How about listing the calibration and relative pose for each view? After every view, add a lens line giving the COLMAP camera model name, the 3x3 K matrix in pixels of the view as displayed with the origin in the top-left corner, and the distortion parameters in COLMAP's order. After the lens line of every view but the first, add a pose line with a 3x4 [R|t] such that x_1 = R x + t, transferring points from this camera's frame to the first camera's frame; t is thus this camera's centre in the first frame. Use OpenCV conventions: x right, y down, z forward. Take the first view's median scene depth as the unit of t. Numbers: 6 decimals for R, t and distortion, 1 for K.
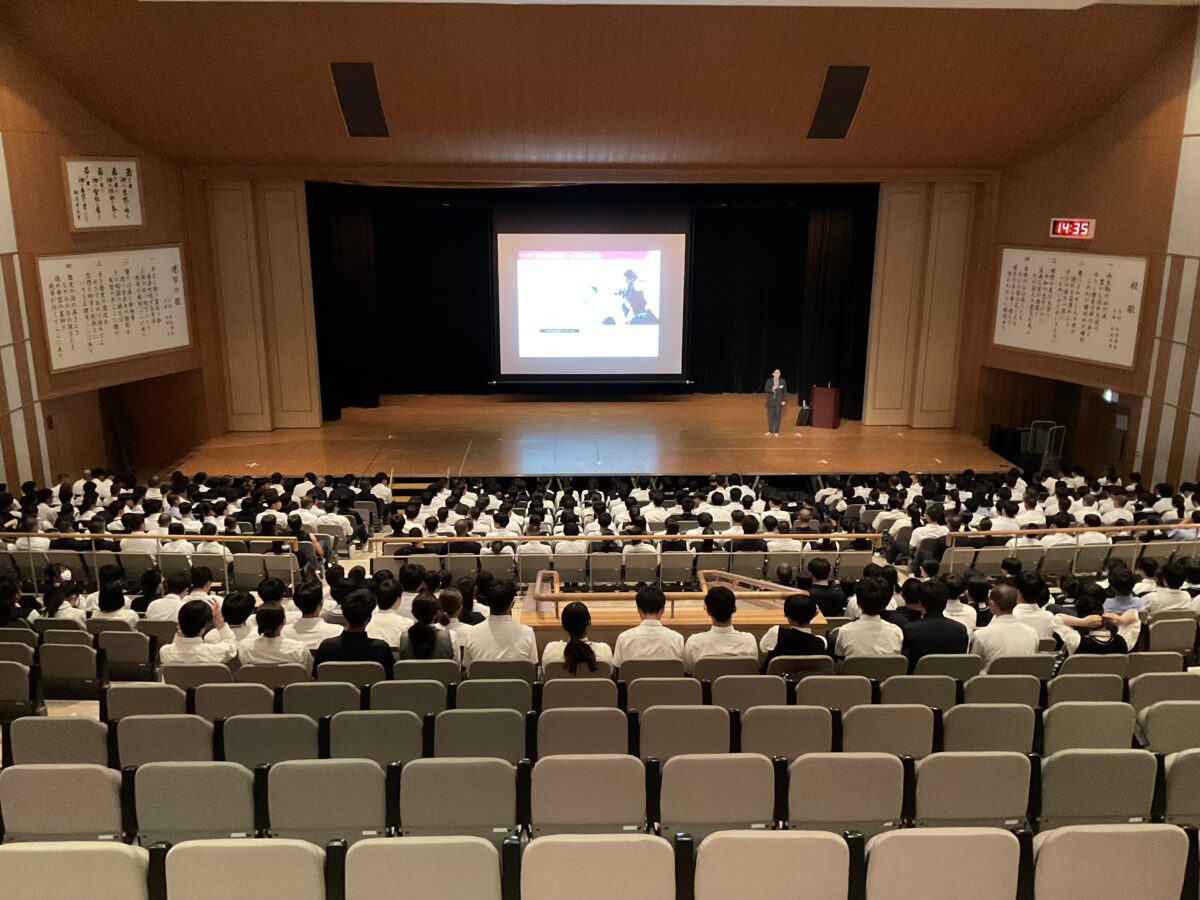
lens RADIAL K [[996.4, 0, 600.0], [0, 996.4, 450.0], [0, 0, 1]] dist [0.034056, -0.073471]
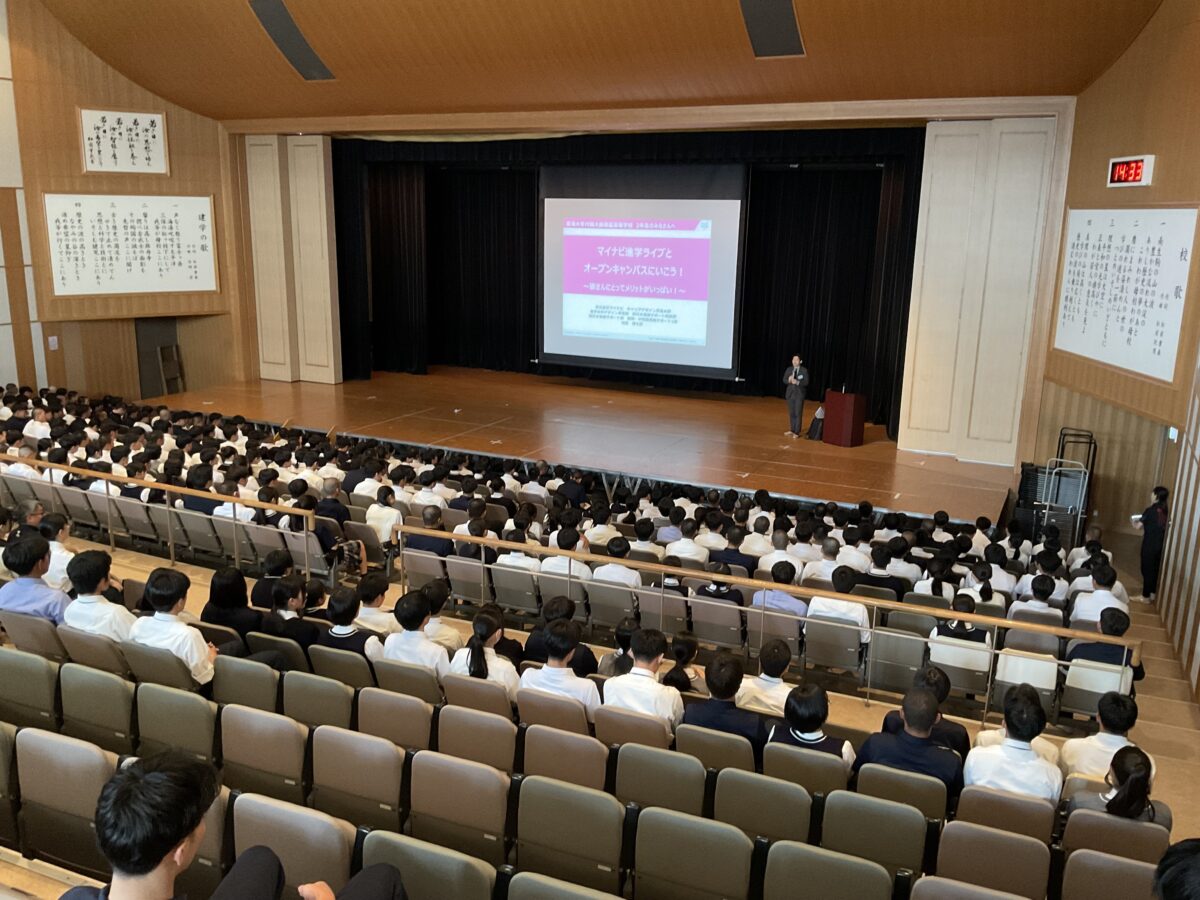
lens RADIAL K [[996.4, 0, 600.0], [0, 996.4, 450.0], [0, 0, 1]] dist [0.034056, -0.073471]
pose [[0.881340, 0.121465, -0.456603, 0.482290], [-0.134657, 0.990885, 0.003676, 0.004388], [0.452888, 0.058245, 0.889663, 0.264682]]
